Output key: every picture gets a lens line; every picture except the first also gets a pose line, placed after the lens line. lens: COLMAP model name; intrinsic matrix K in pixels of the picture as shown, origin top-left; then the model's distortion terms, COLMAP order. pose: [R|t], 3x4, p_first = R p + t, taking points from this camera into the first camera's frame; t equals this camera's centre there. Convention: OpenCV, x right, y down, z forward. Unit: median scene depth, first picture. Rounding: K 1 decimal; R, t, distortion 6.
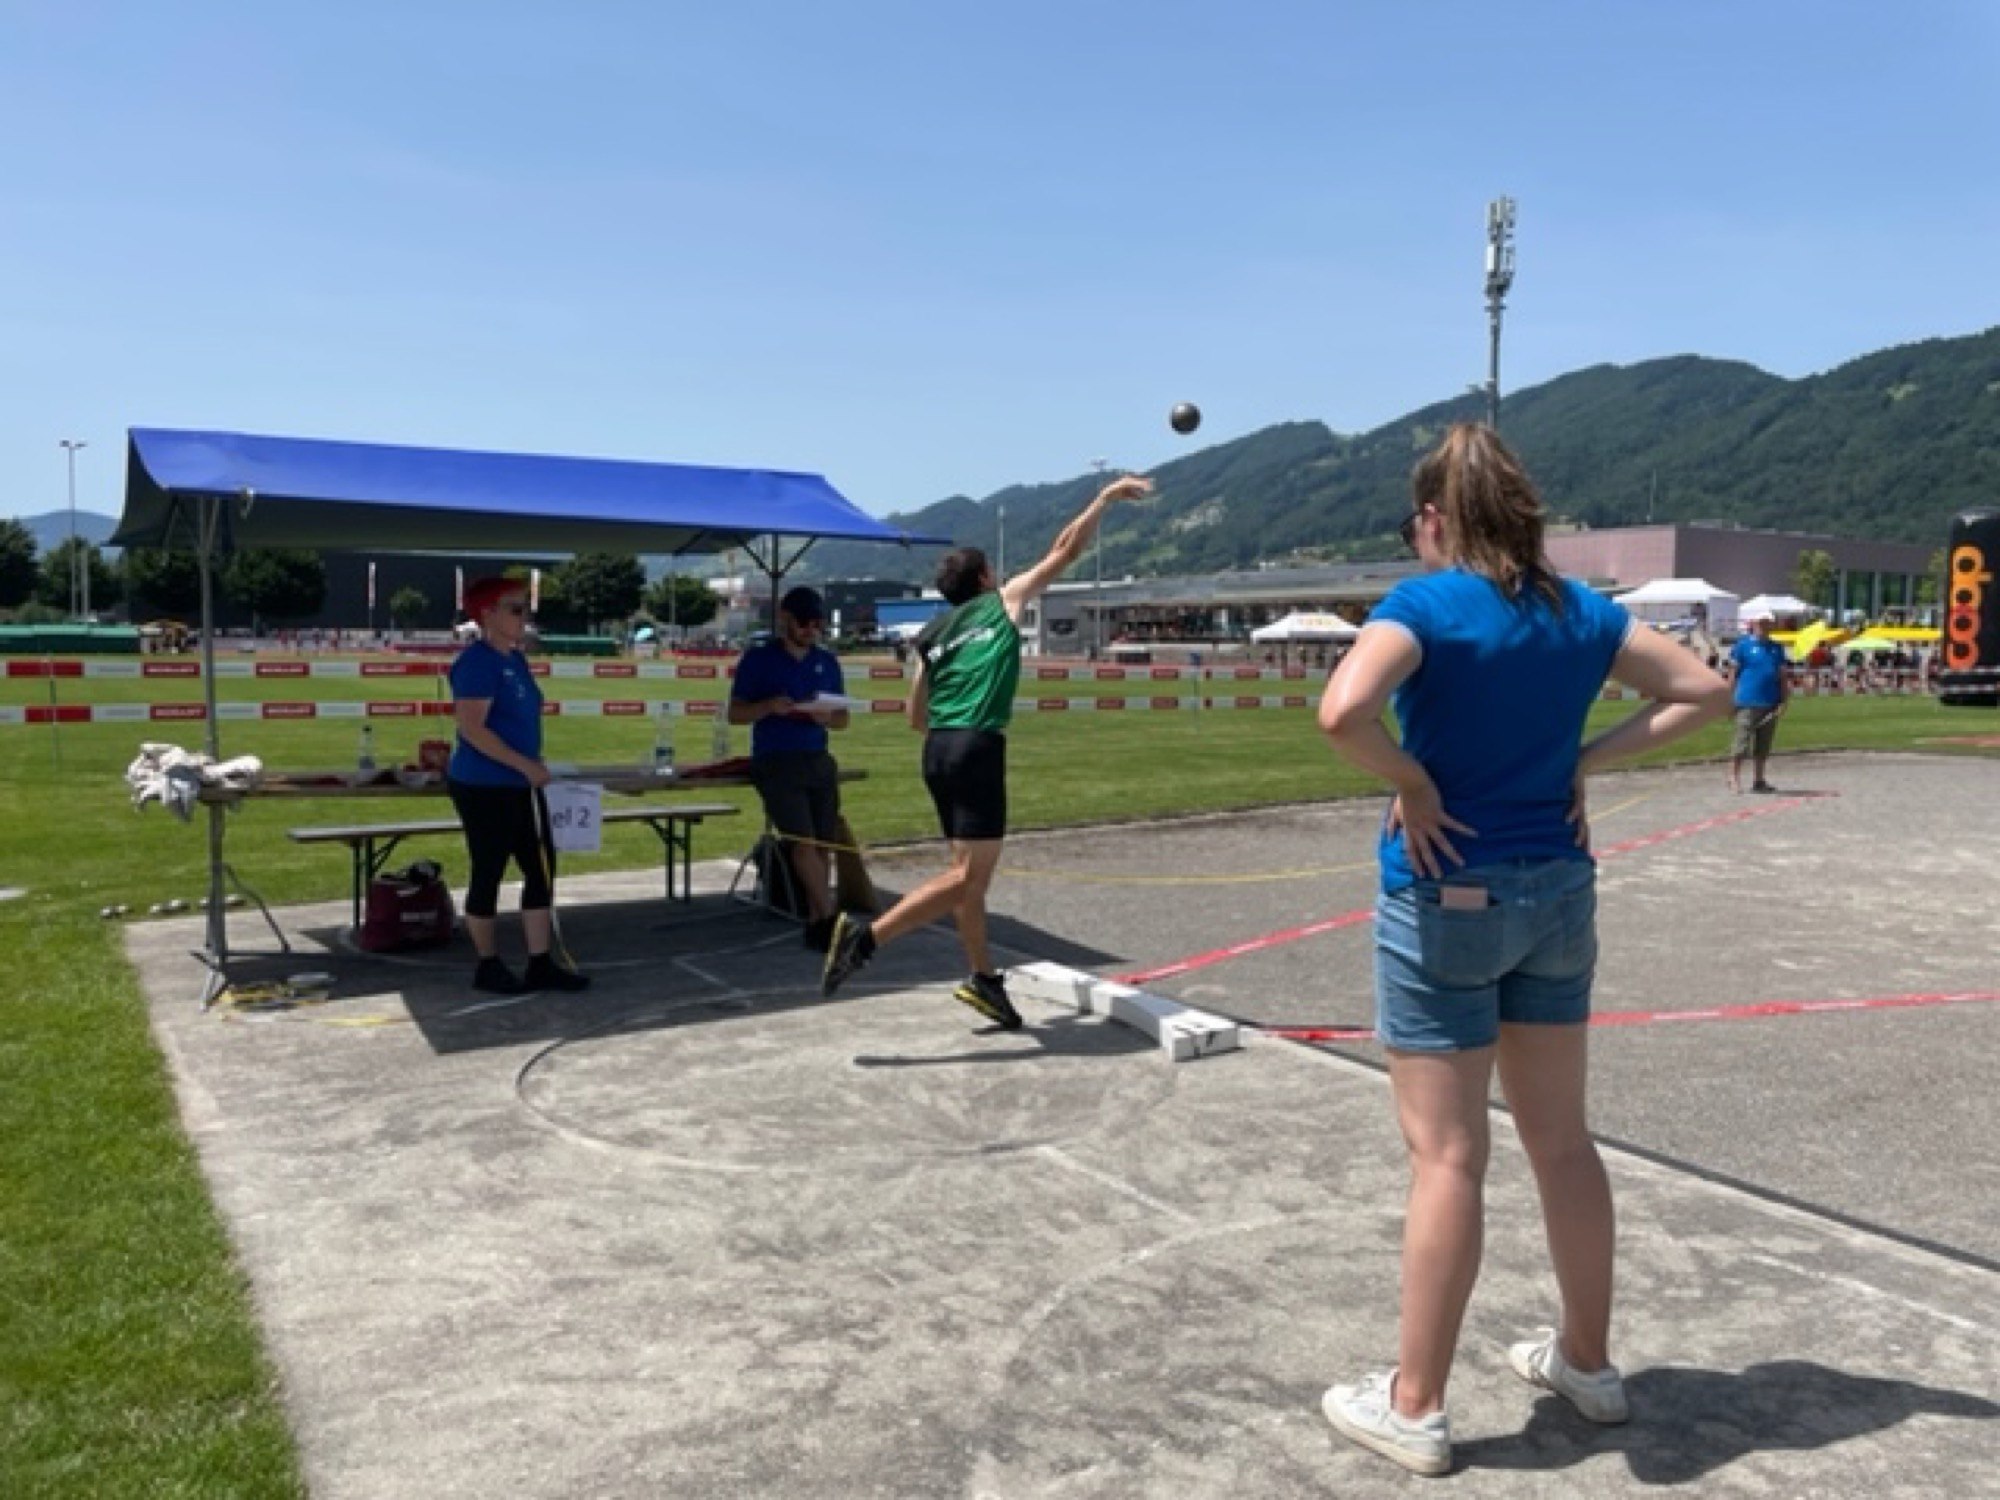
lens RADIAL K [[1491.4, 0, 1000.6], [0, 1491.4, 768.7], [0, 0, 1]] dist [0.089091, -0.118492]
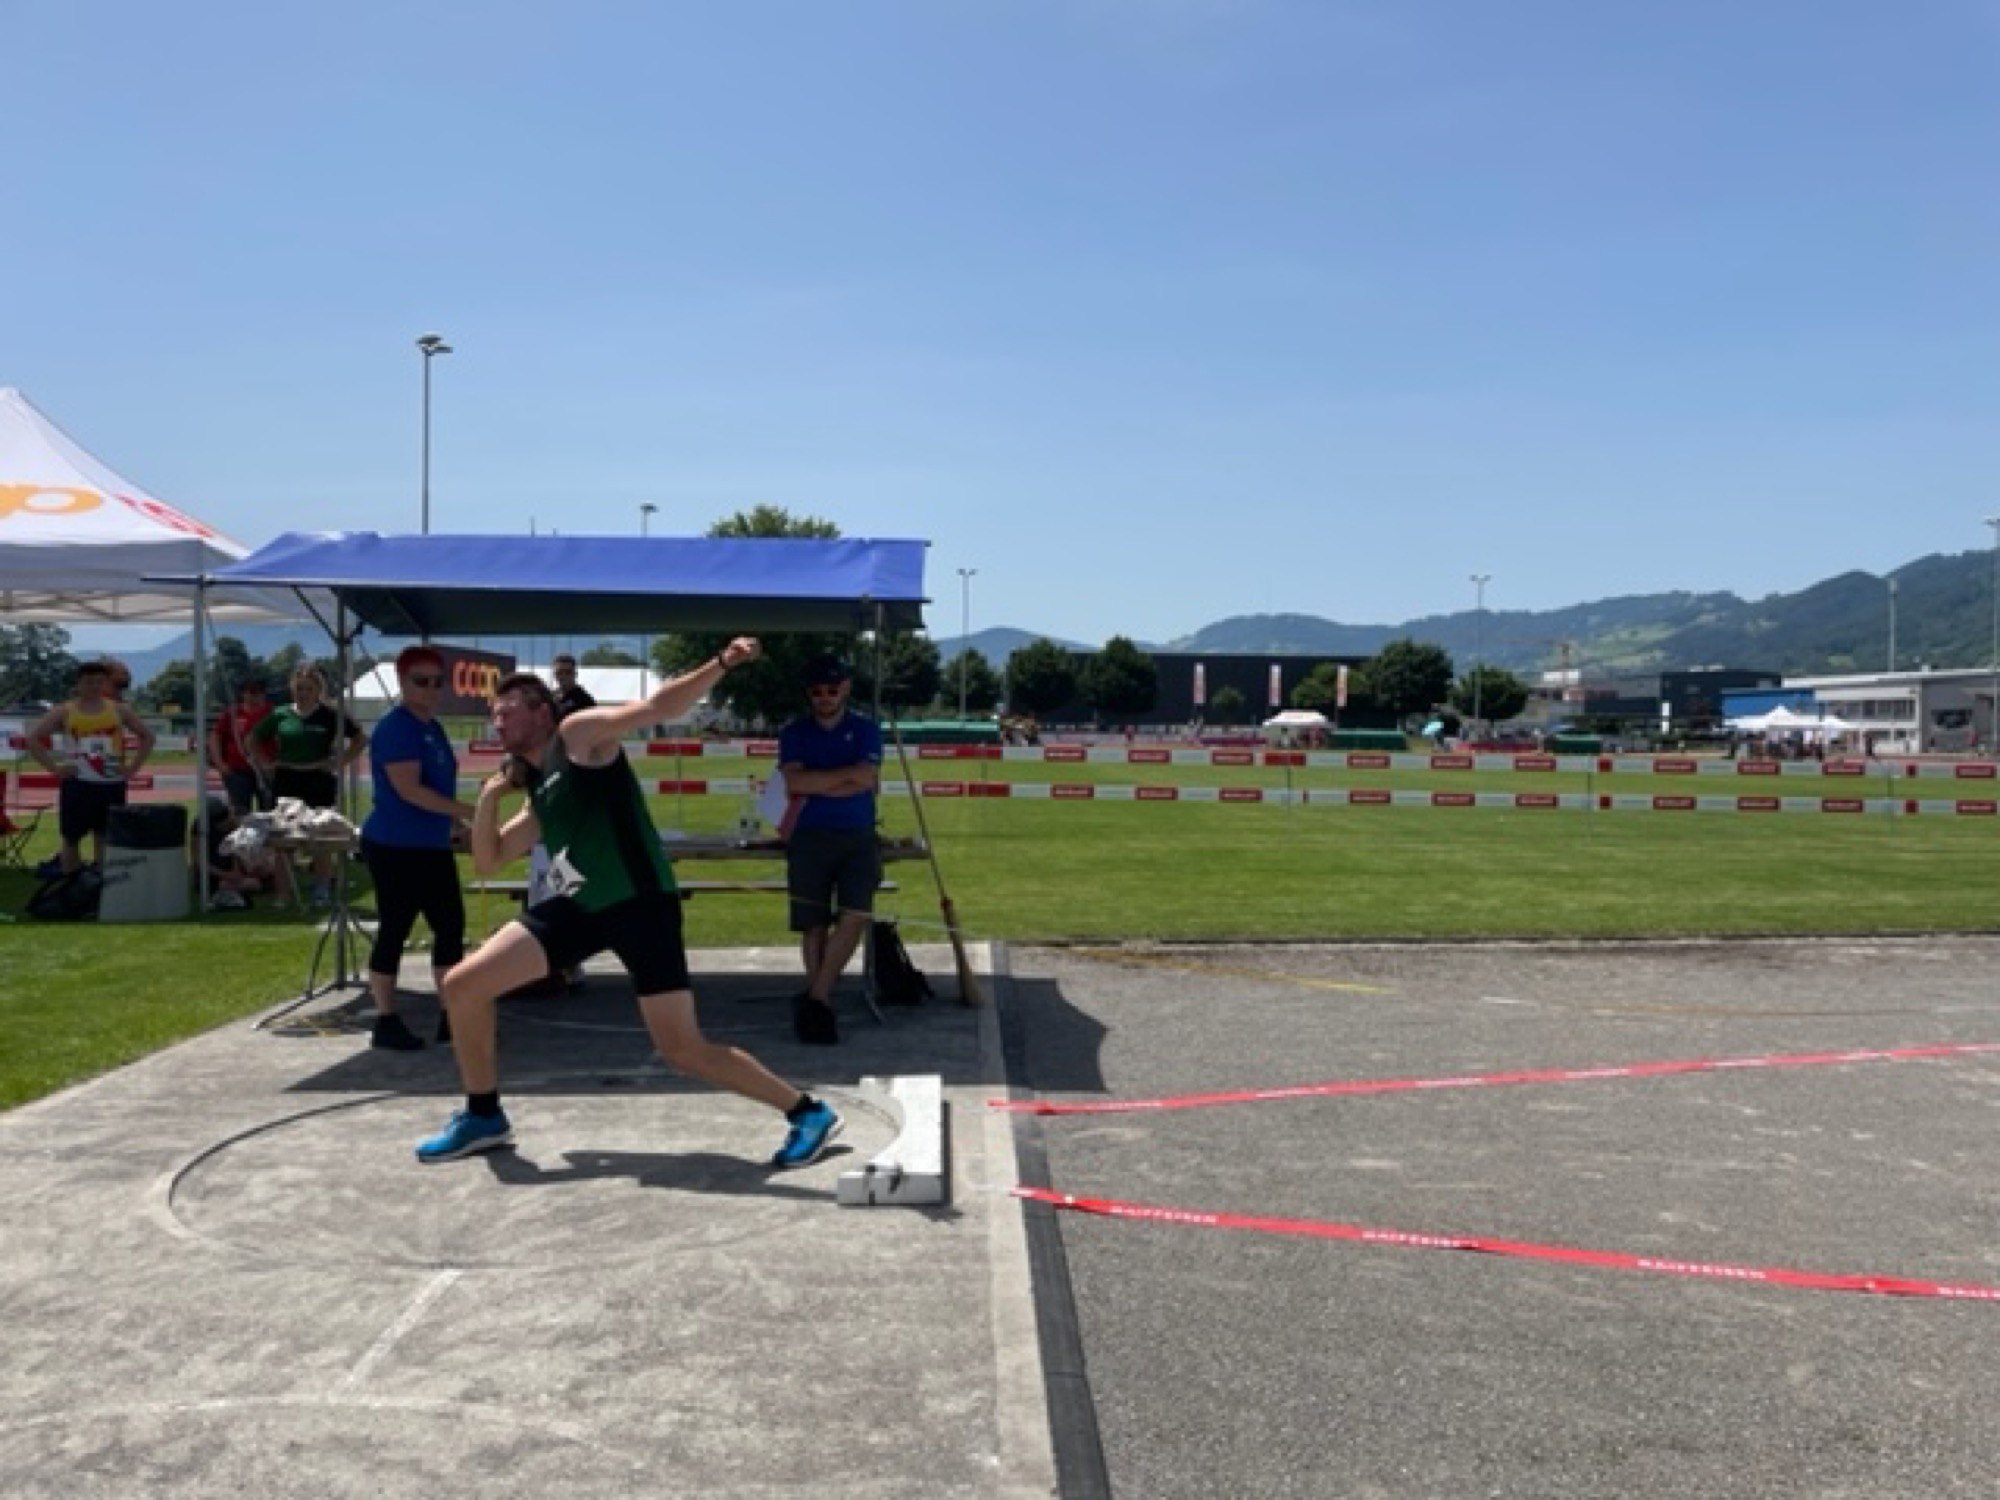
lens RADIAL K [[1491.4, 0, 1012.7], [0, 1491.4, 755.7], [0, 0, 1]] dist [0.089091, -0.118492]
pose [[0.863533, 0.010100, -0.504192, 0.437659], [-0.046199, 0.997180, -0.059150, -0.005345], [0.502172, 0.074371, 0.861564, 0.224191]]
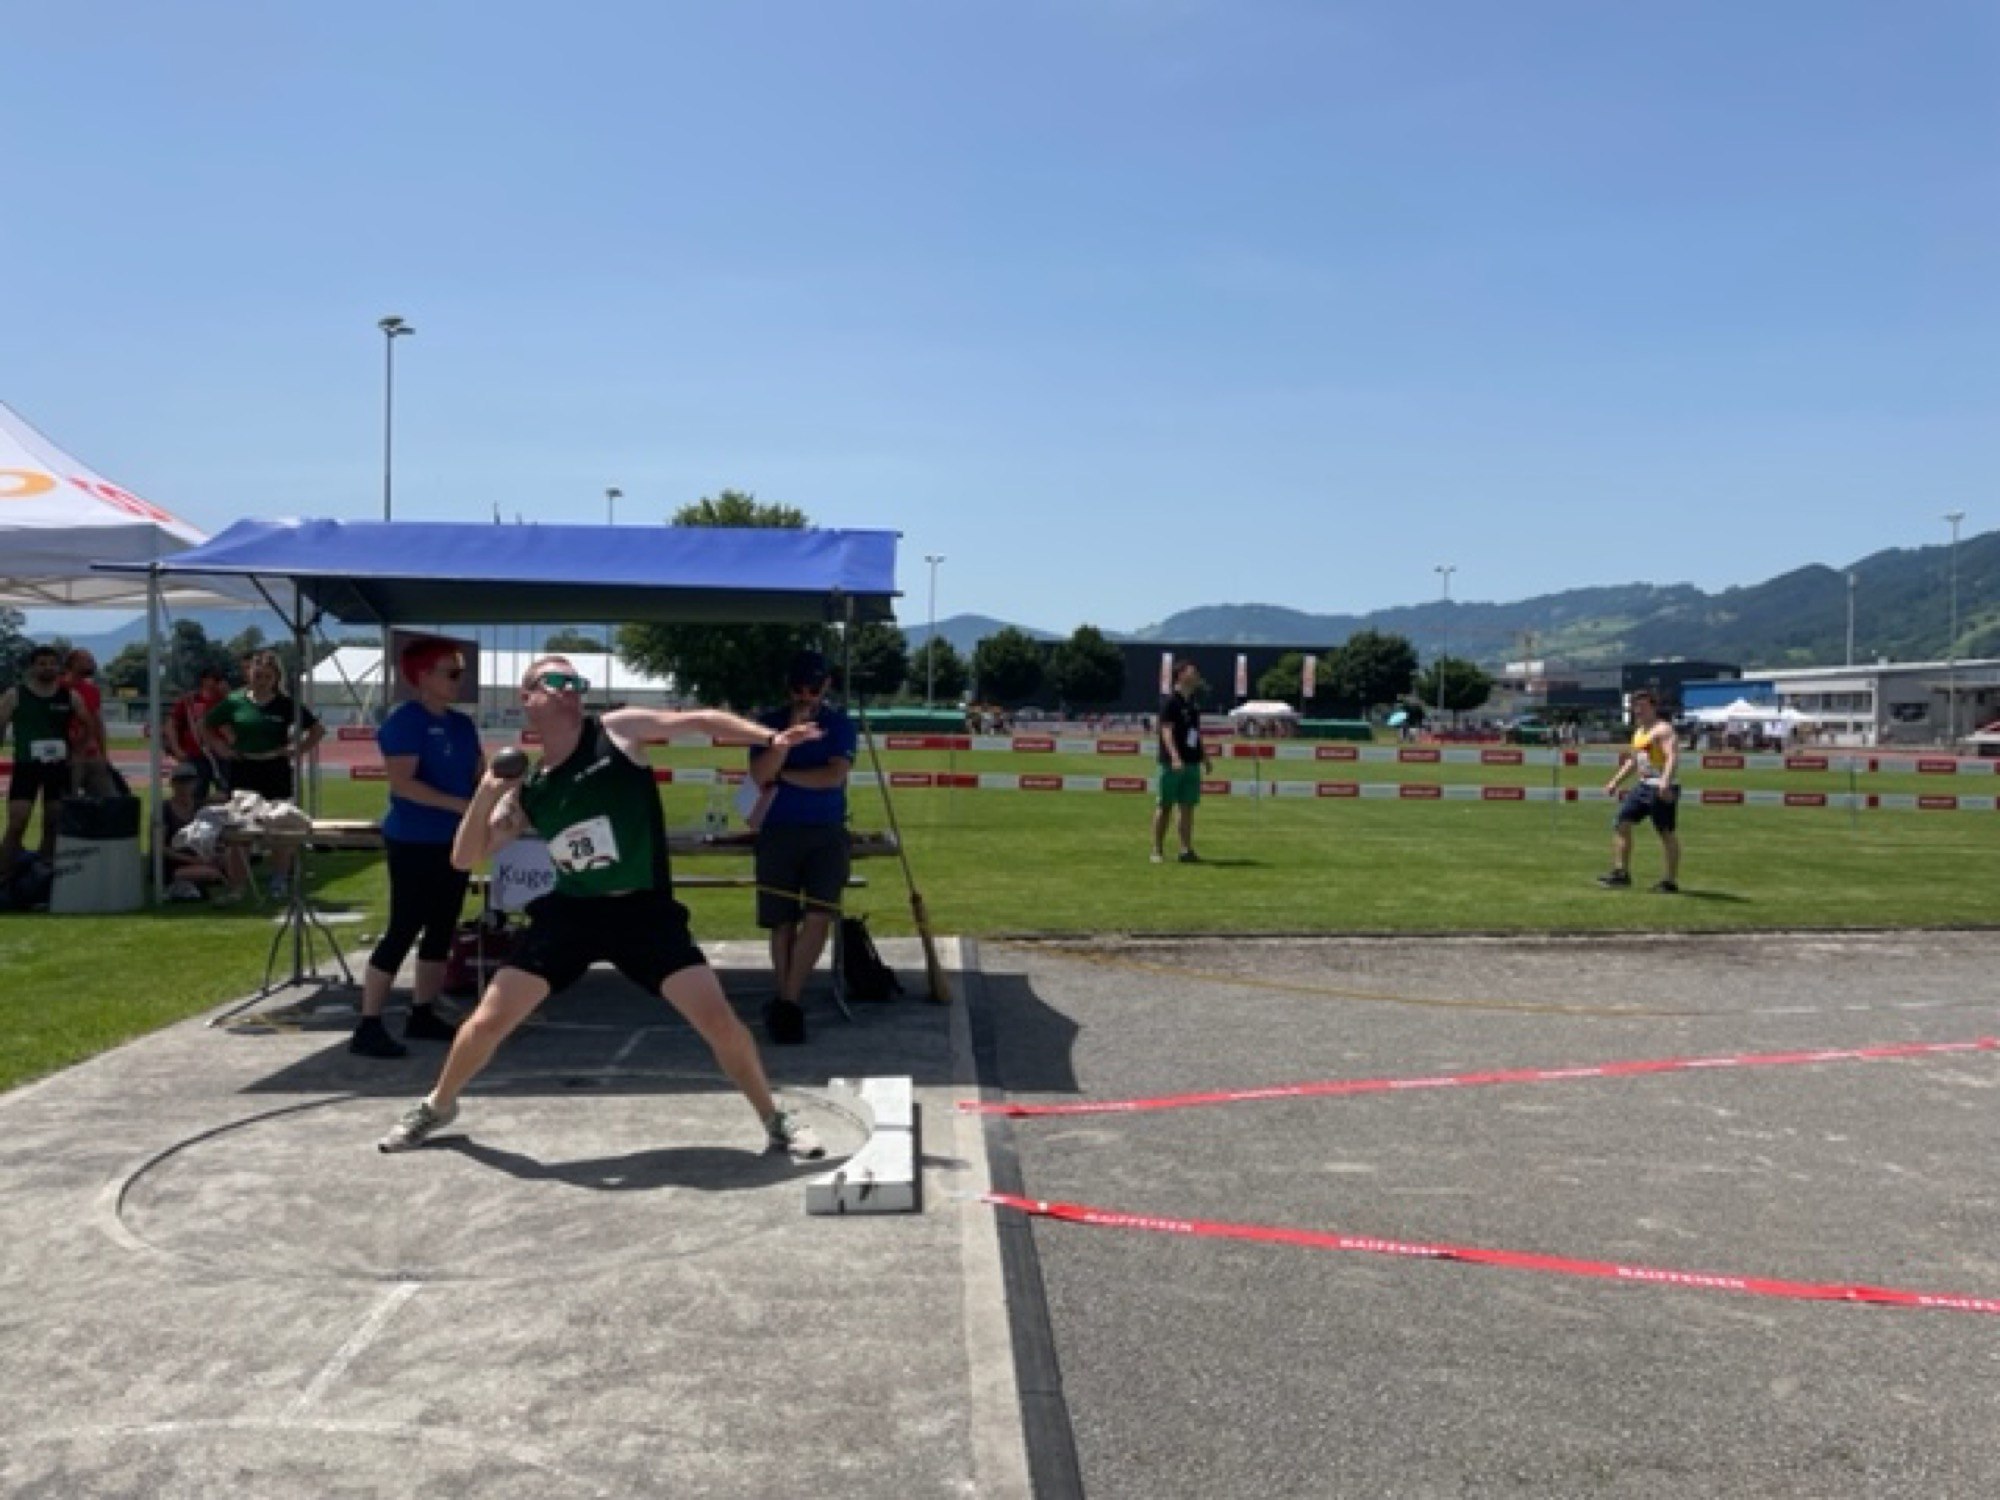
lens RADIAL K [[1491.4, 0, 1006.7], [0, 1491.4, 752.9], [0, 0, 1]] dist [0.089091, -0.118492]
pose [[0.872584, 0.017053, -0.488167, 0.429230], [-0.049676, 0.997307, -0.053955, -0.010290], [0.485932, 0.071331, 0.871081, 0.231914]]
